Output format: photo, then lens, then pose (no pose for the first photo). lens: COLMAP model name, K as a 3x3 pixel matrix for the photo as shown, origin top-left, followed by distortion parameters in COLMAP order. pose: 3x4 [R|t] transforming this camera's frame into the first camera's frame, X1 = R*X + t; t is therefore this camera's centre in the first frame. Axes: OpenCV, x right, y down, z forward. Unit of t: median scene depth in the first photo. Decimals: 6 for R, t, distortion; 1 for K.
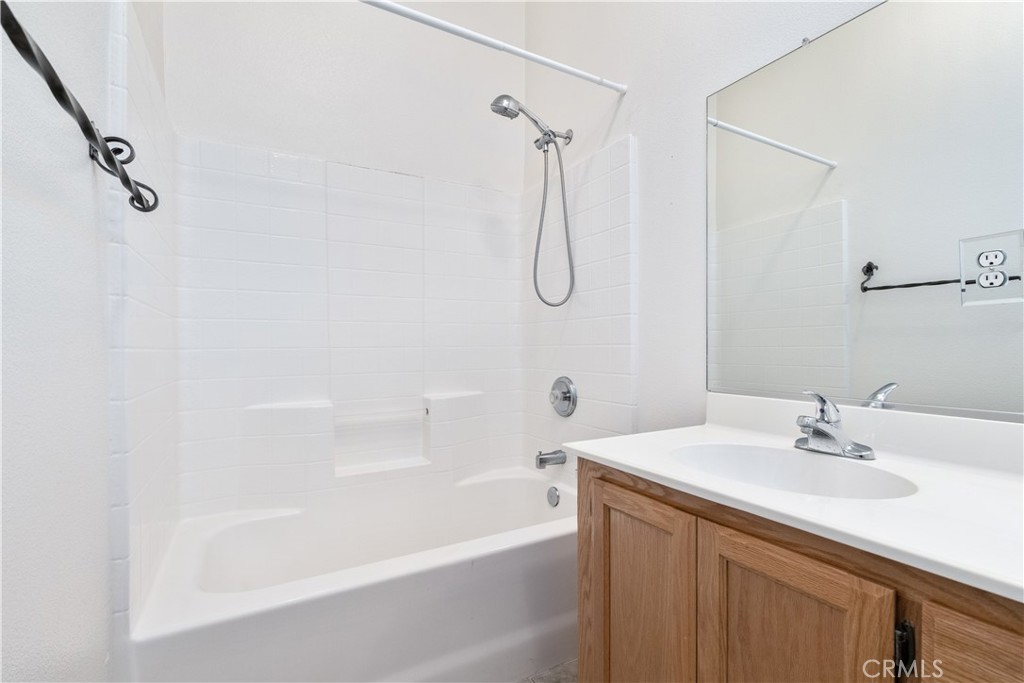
lens RADIAL K [[469.7, 0, 489.5], [0, 469.7, 345.4], [0, 0, 1]] dist [-0.001649, -0.000219]
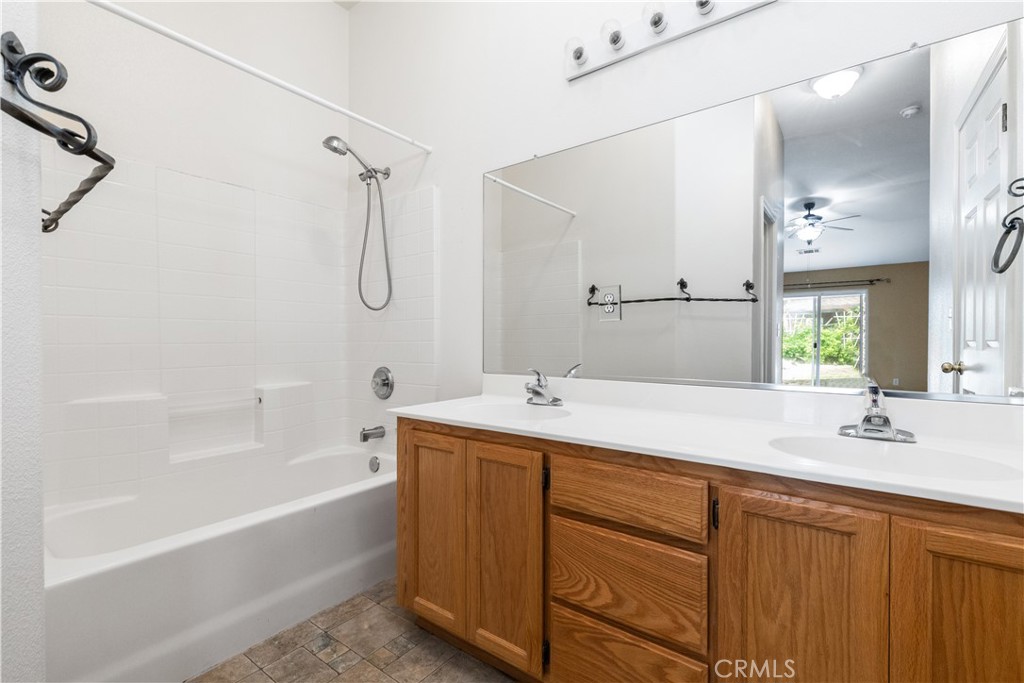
lens RADIAL K [[469.7, 0, 489.5], [0, 469.7, 345.4], [0, 0, 1]] dist [-0.001649, -0.000219]
pose [[0.922870, -0.002186, 0.385106, -0.074429], [-0.001445, 0.999957, 0.009138, -0.002391], [-0.385110, -0.008989, 0.922827, -0.312914]]
